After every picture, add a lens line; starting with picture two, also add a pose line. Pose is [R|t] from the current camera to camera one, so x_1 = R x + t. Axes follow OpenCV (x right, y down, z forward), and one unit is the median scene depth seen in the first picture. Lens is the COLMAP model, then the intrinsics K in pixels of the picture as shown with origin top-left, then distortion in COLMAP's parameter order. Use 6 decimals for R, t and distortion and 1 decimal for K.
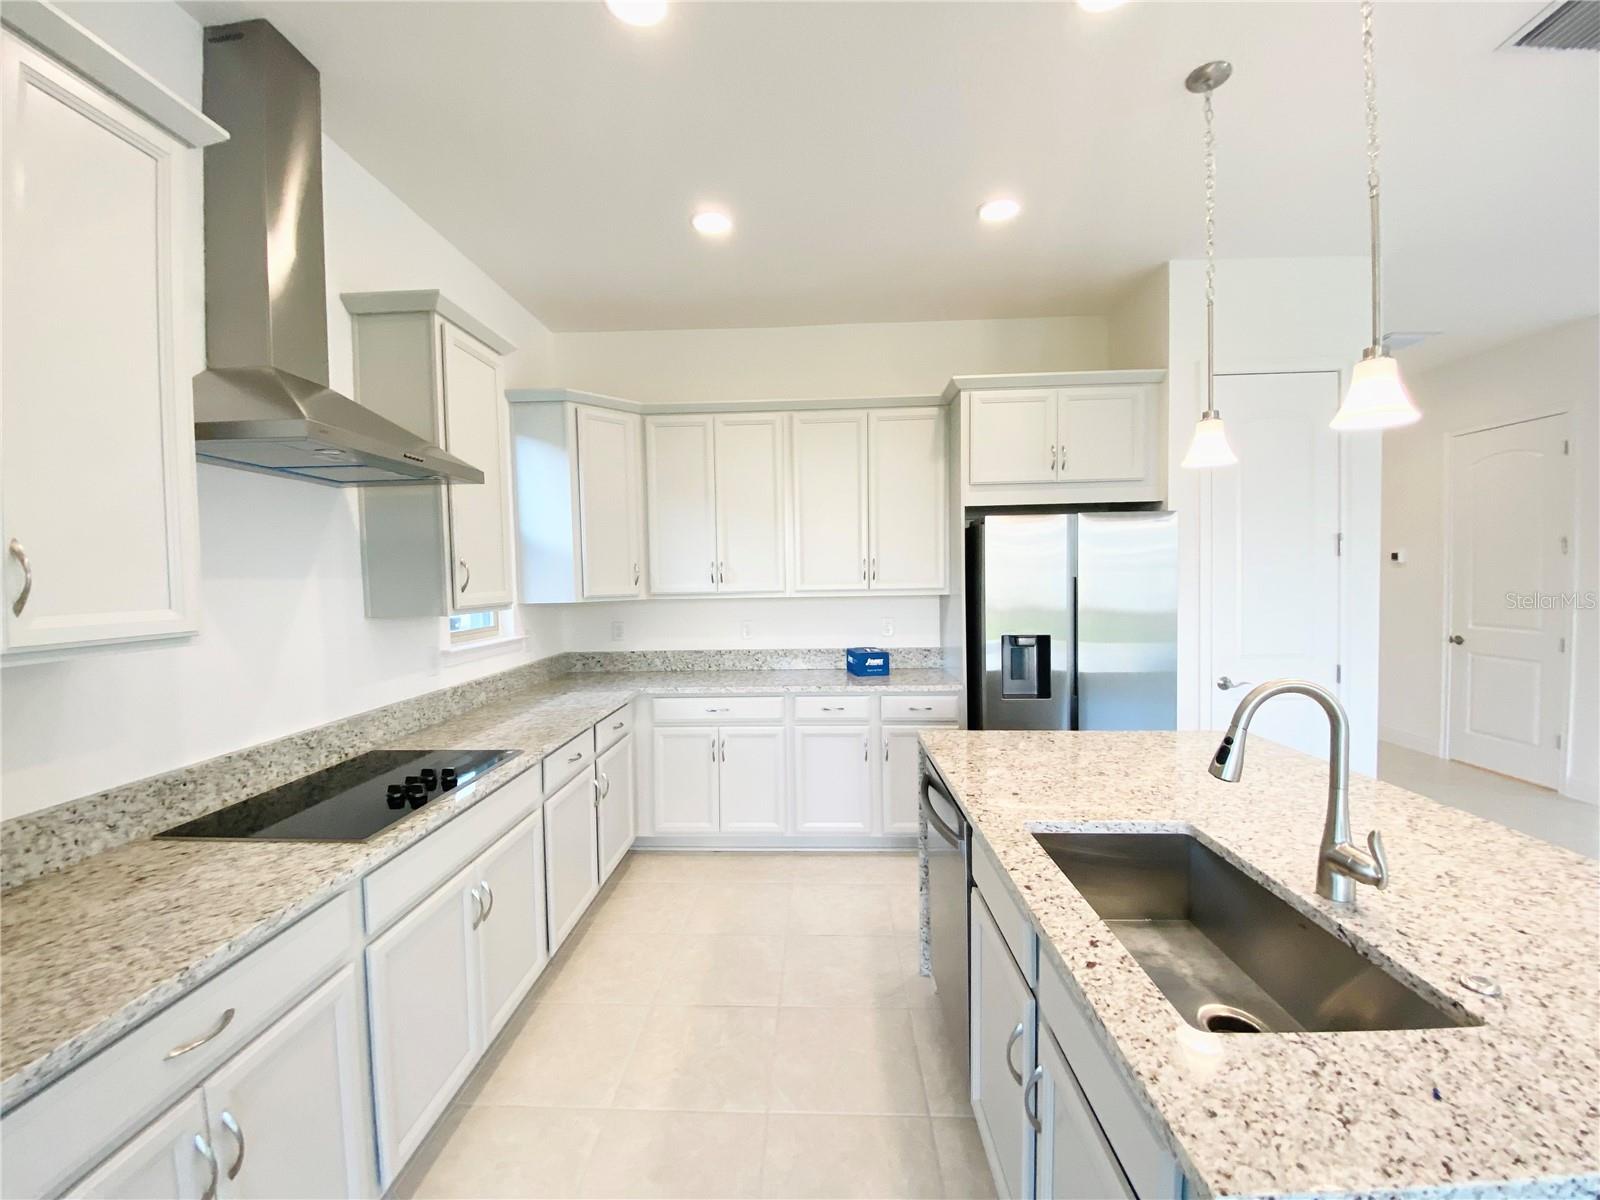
lens RADIAL K [[645.2, 0, 795.3], [0, 645.2, 599.6], [0, 0, 1]] dist [0.041804, -0.032705]
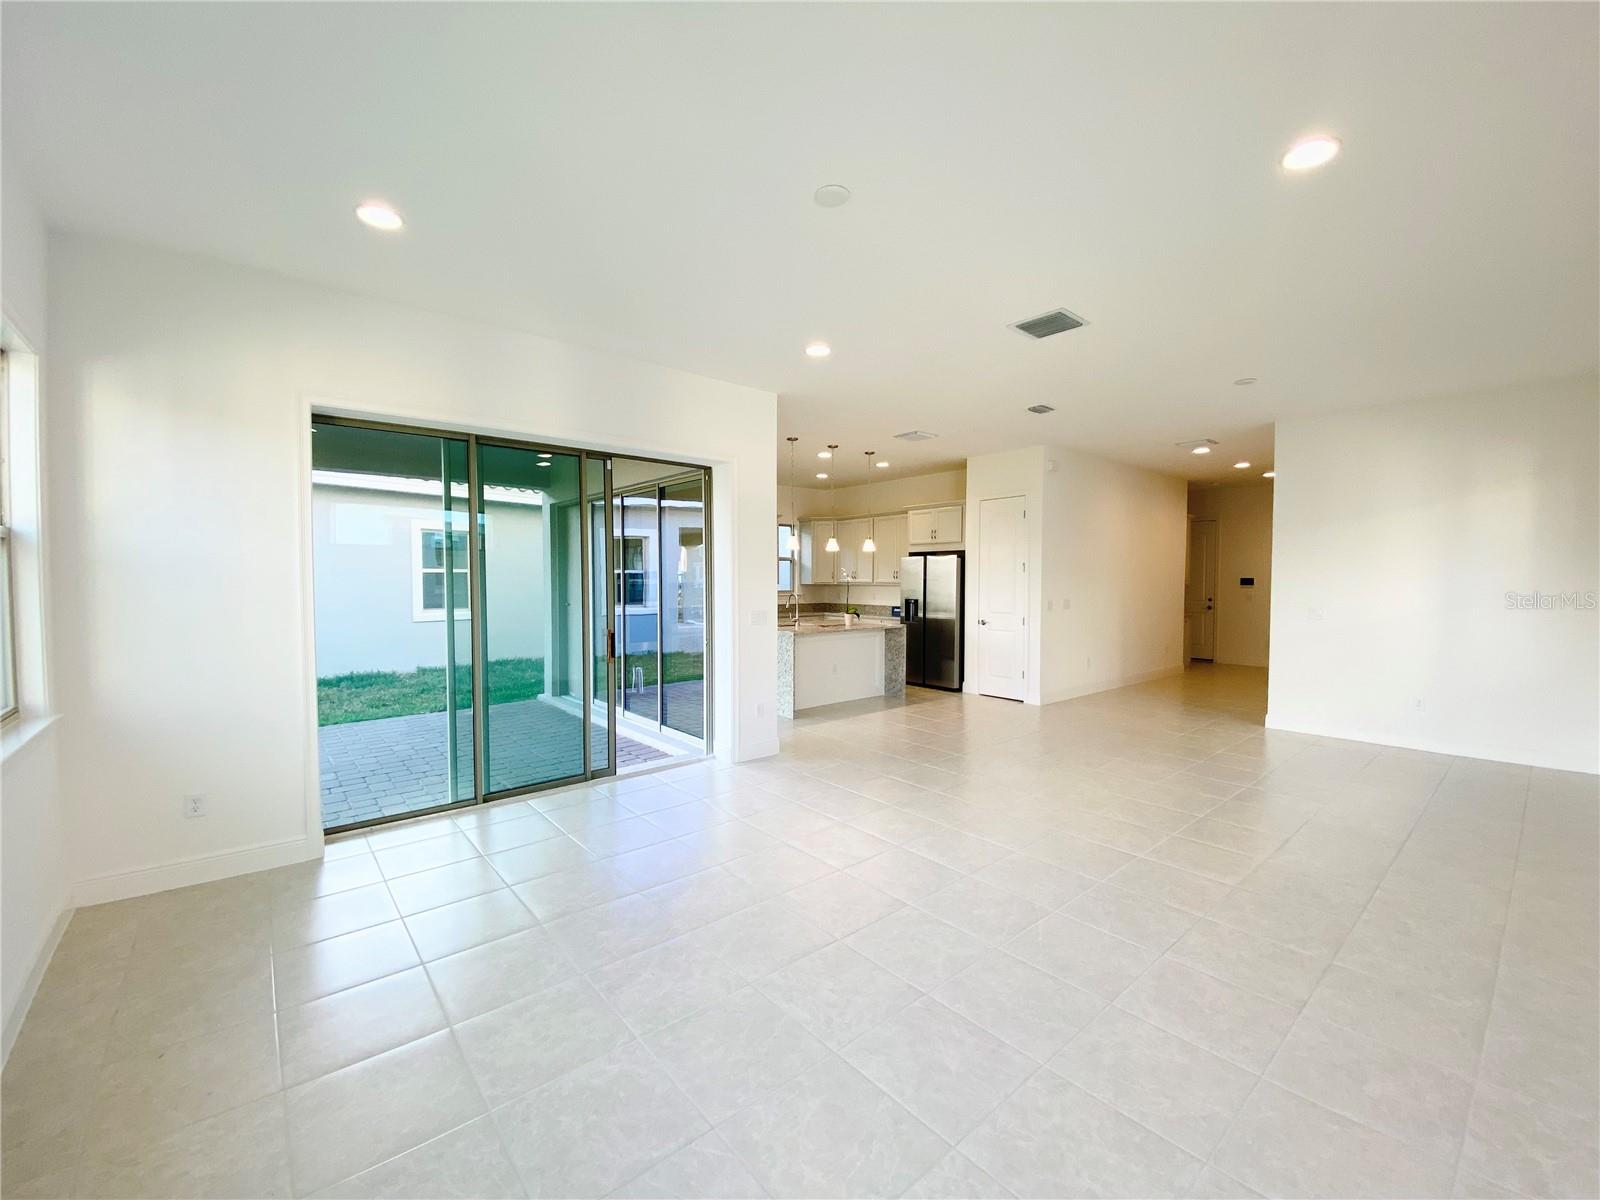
lens RADIAL K [[645.2, 0, 795.3], [0, 645.2, 599.6], [0, 0, 1]] dist [0.041804, -0.032705]
pose [[0.675799, 0.042564, -0.735856, 2.072053], [-0.040388, 0.998970, 0.020691, 0.019502], [0.735979, 0.015737, 0.676821, -1.264077]]
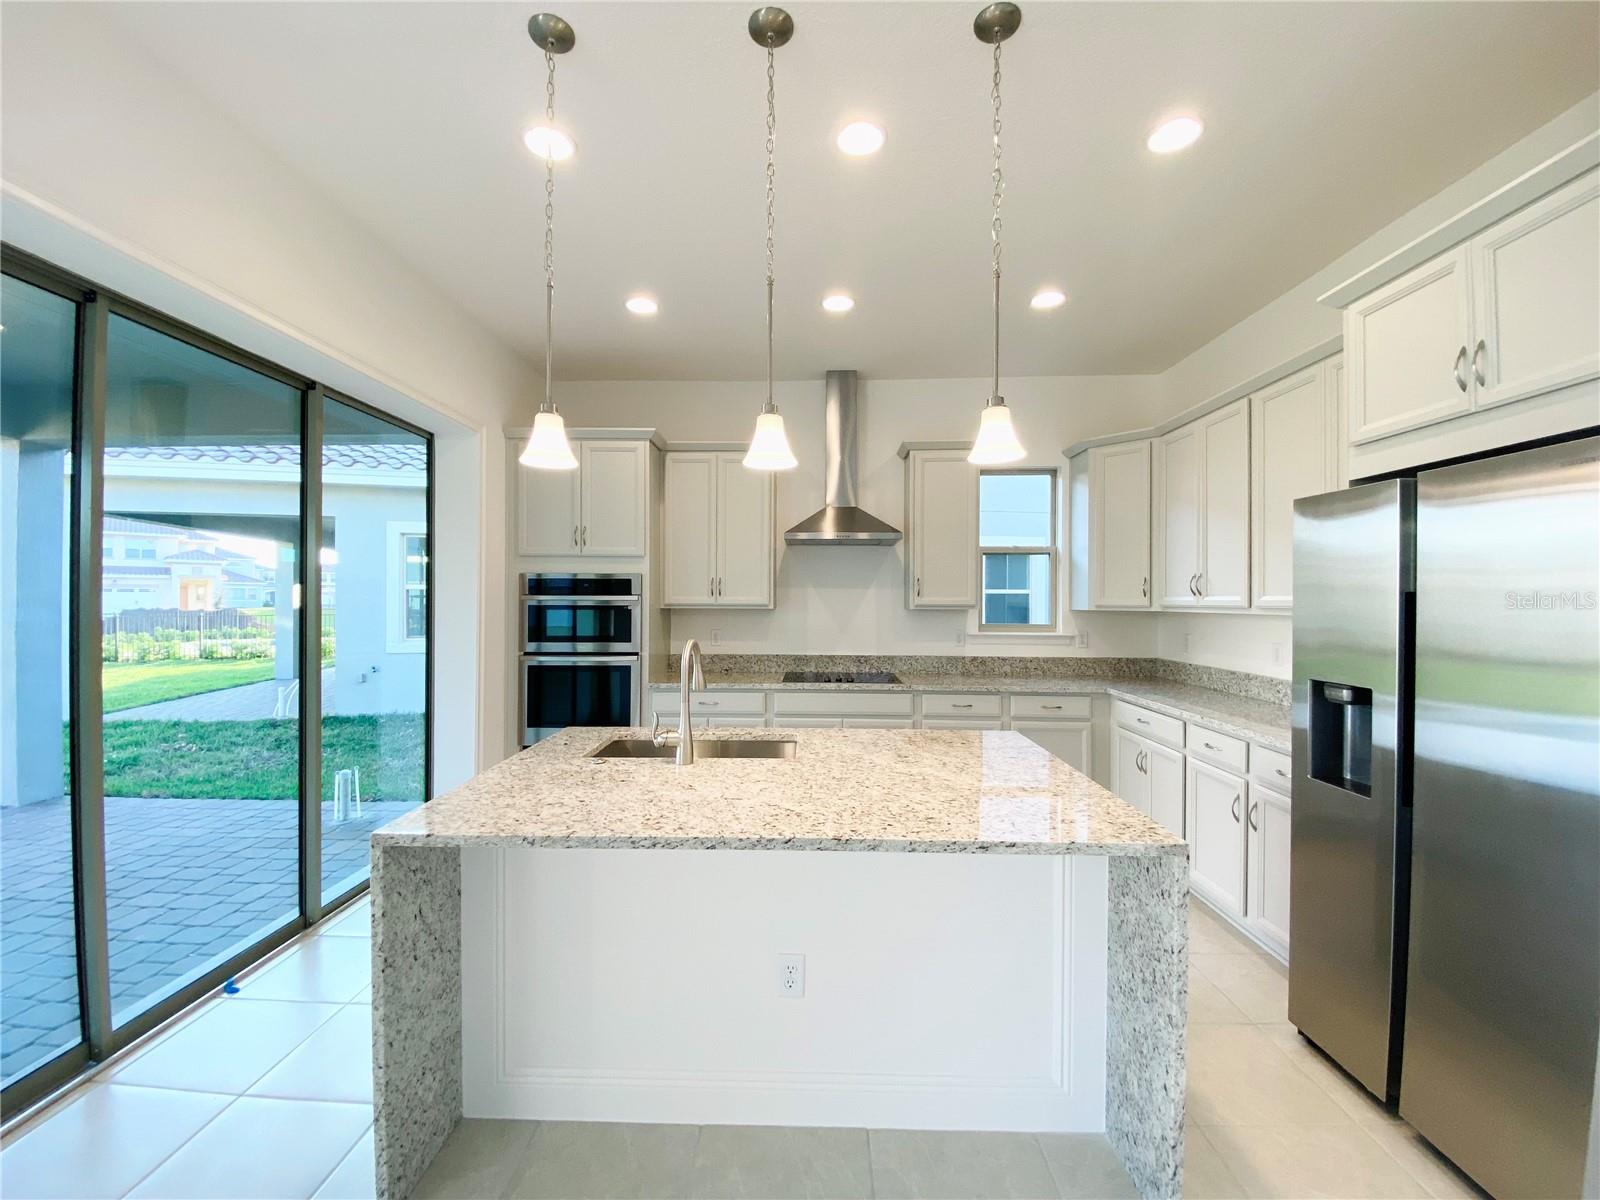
lens RADIAL K [[647.8, 0, 790.9], [0, 647.8, 600.8], [0, 0, 1]] dist [0.031003, -0.030080]
pose [[0.007440, 0.019339, -0.999785, 0.970042], [-0.042318, 0.998923, 0.019007, -0.013951], [0.999076, 0.042168, 0.008251, 0.469462]]
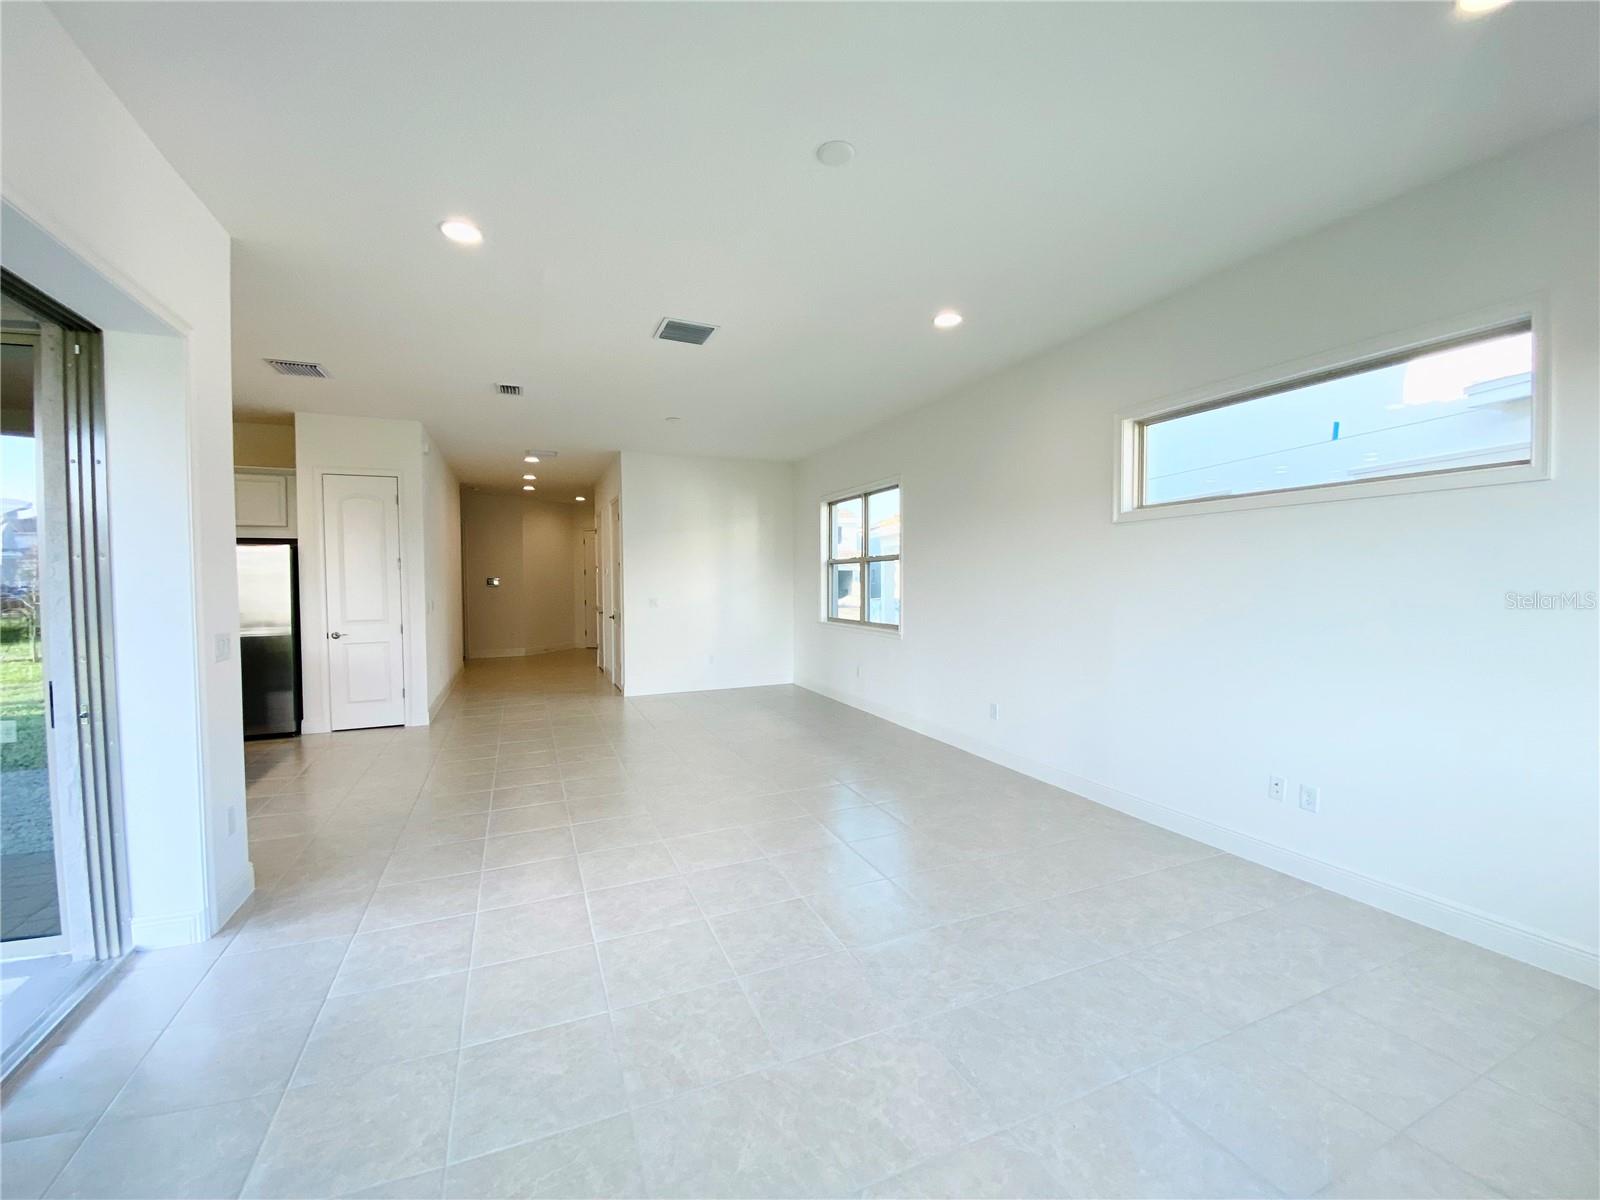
lens RADIAL K [[645.2, 0, 795.3], [0, 645.2, 599.6], [0, 0, 1]] dist [0.041804, -0.032705]
pose [[0.903675, -0.000886, 0.428218, 1.086832], [0.006357, 0.999915, -0.011347, 0.056181], [-0.428171, 0.012976, 0.903604, -1.343940]]
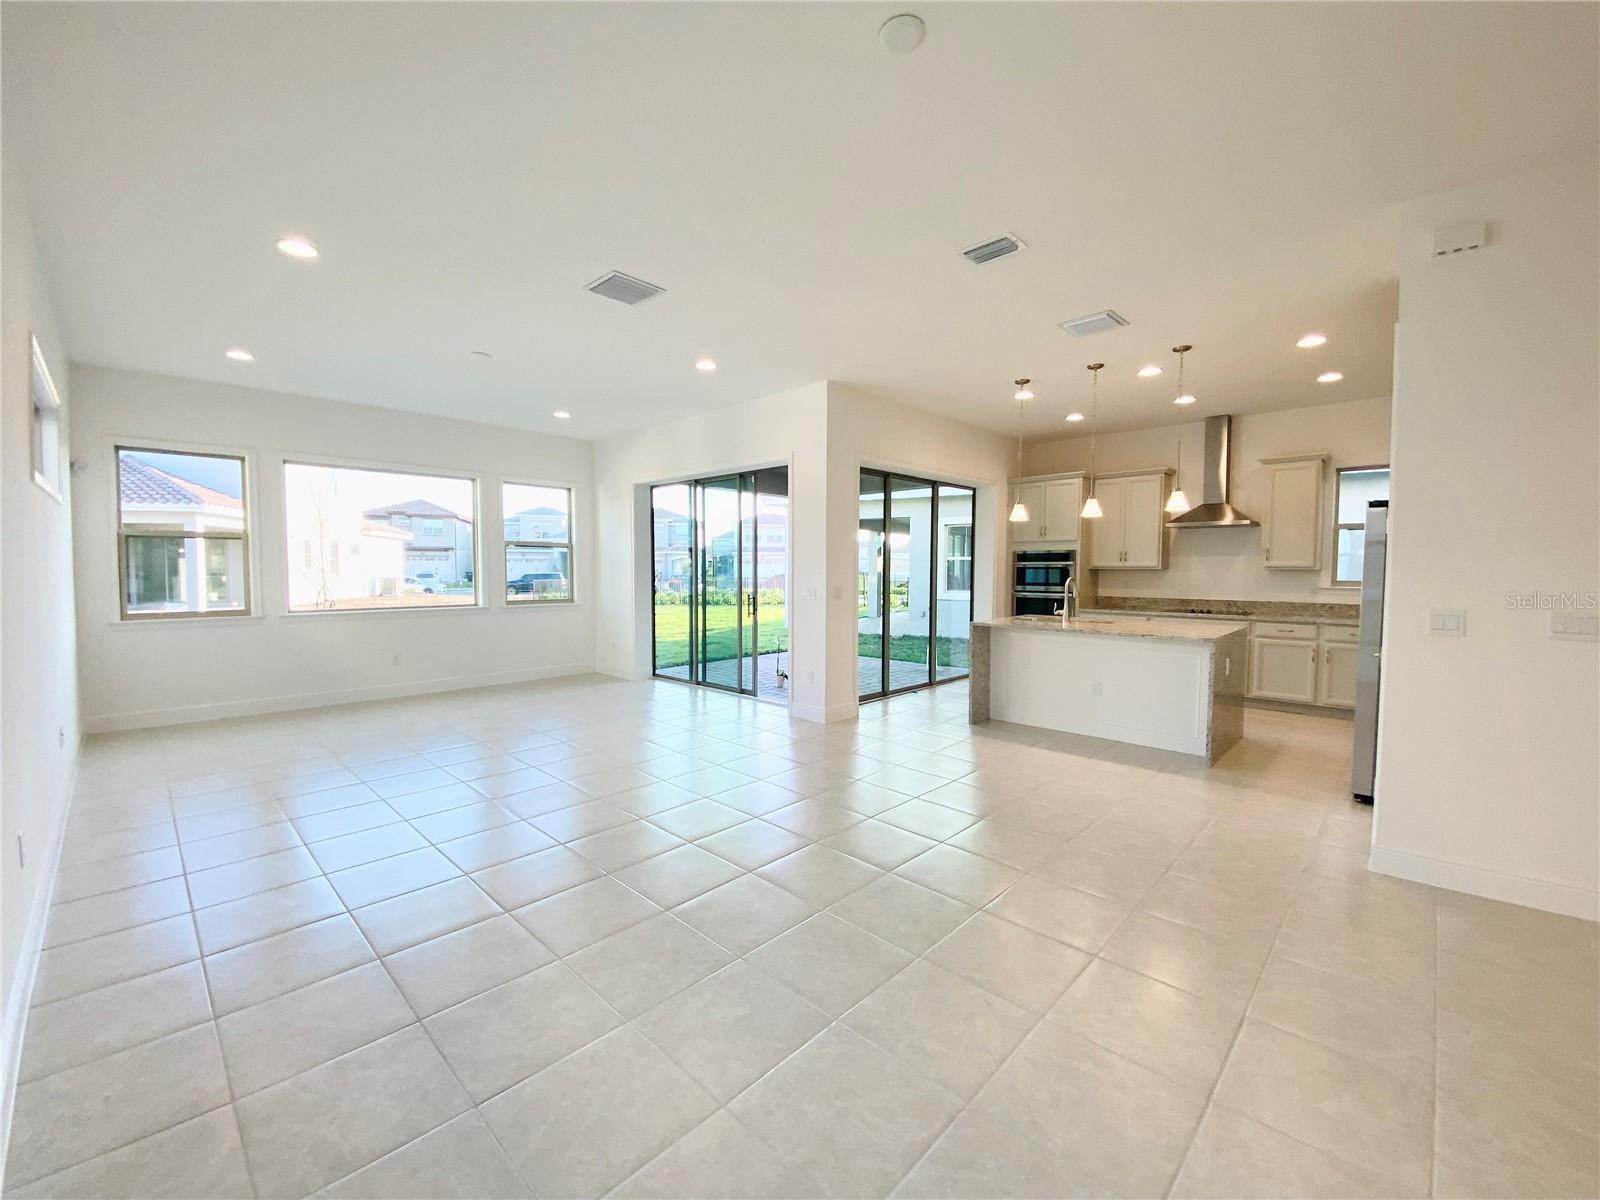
lens RADIAL K [[645.2, 0, 795.3], [0, 645.2, 599.6], [0, 0, 1]] dist [0.041804, -0.032705]
pose [[-0.661902, 0.050441, -0.747891, 2.182391], [-0.023046, 0.995892, 0.087564, -0.034279], [0.749236, 0.075195, -0.658021, 1.001250]]
